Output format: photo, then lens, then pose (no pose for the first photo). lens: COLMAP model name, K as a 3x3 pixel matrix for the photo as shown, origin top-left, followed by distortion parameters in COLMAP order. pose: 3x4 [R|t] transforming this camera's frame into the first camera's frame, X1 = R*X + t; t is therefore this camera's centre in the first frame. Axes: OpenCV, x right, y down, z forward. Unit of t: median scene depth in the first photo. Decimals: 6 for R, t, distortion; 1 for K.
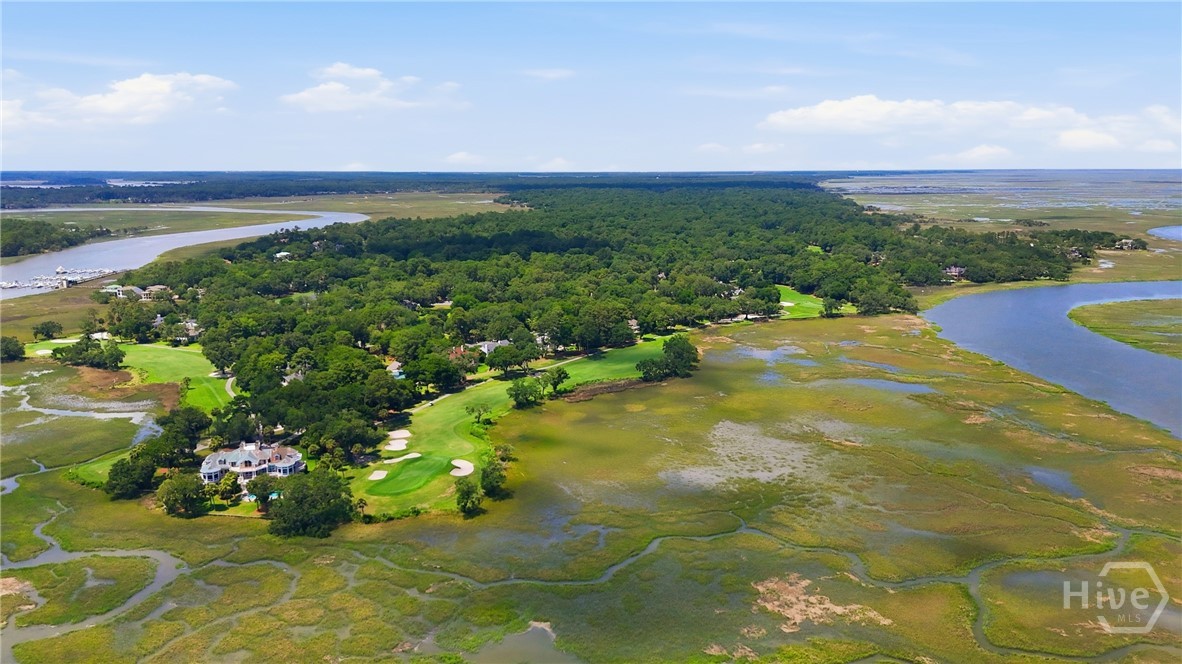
lens RADIAL K [[866.5, 0, 597.7], [0, 866.5, 335.9], [0, 0, 1]] dist [0.041847, -0.033121]
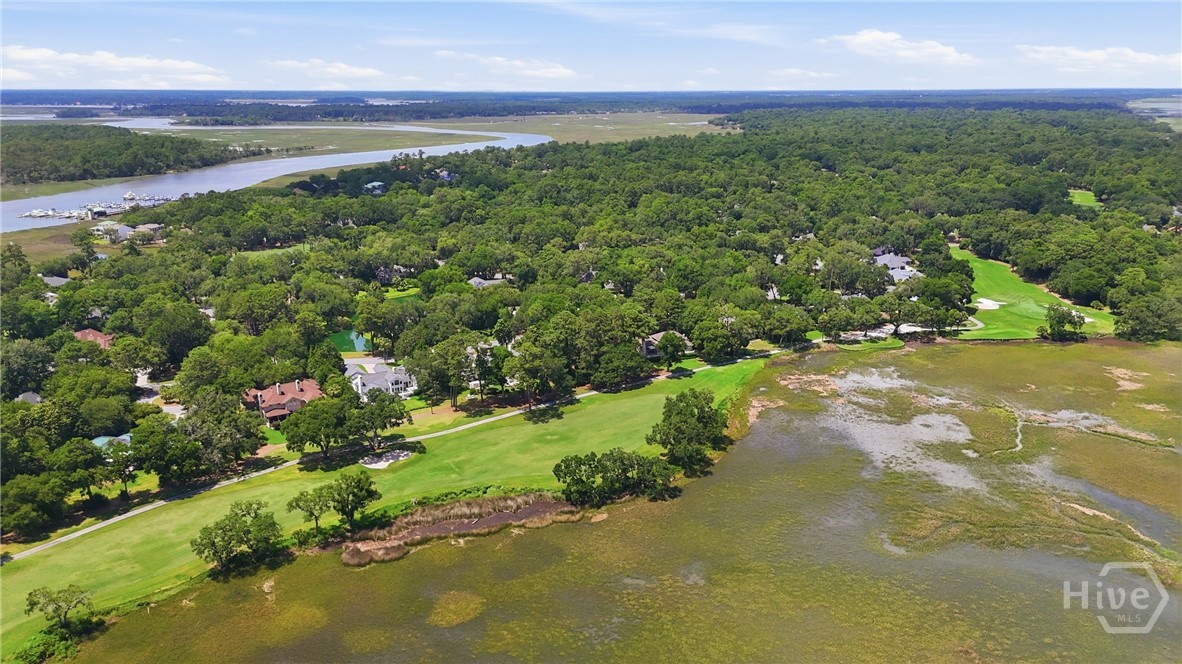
lens RADIAL K [[866.5, 0, 591.5], [0, 866.5, 334.7], [0, 0, 1]] dist [0.041847, -0.033121]
pose [[0.957352, 0.078748, -0.277986, 0.113072], [-0.054601, 0.994114, 0.093576, -0.050843], [0.283719, -0.074407, 0.956016, 0.313302]]
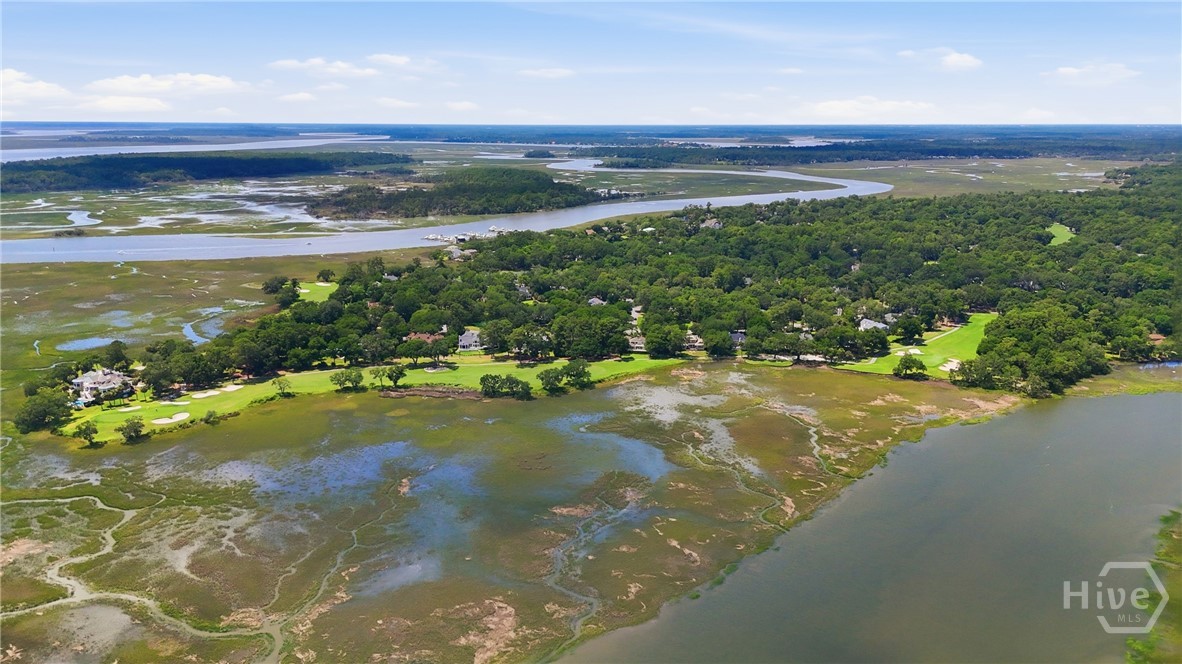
lens RADIAL K [[866.5, 0, 591.1], [0, 866.5, 326.8], [0, 0, 1]] dist [0.041847, -0.033121]
pose [[0.702603, 0.164642, -0.692273, 0.503734], [-0.135898, 0.986005, 0.096574, -0.087770], [0.698484, 0.026225, 0.715145, 0.188270]]
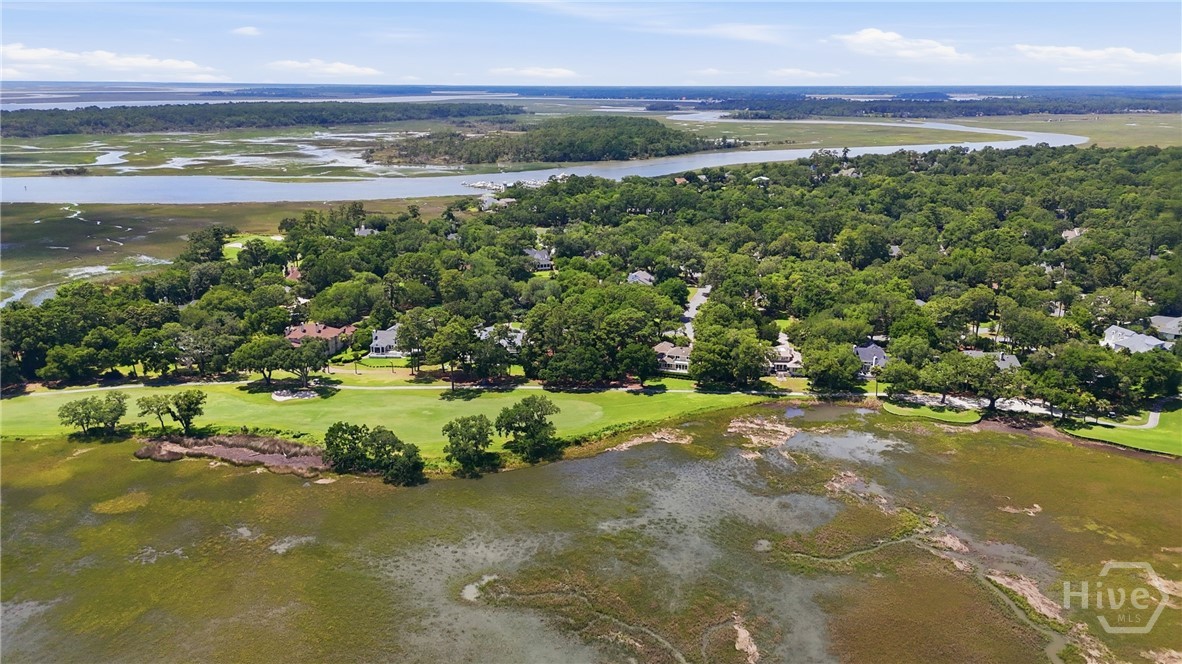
lens RADIAL K [[866.5, 0, 590.1], [0, 866.5, 335.8], [0, 0, 1]] dist [0.041847, -0.033121]
pose [[0.583412, 0.227707, -0.779603, 0.315497], [-0.155476, 0.973453, 0.167977, -0.079865], [0.797156, 0.023210, 0.603327, 0.460920]]
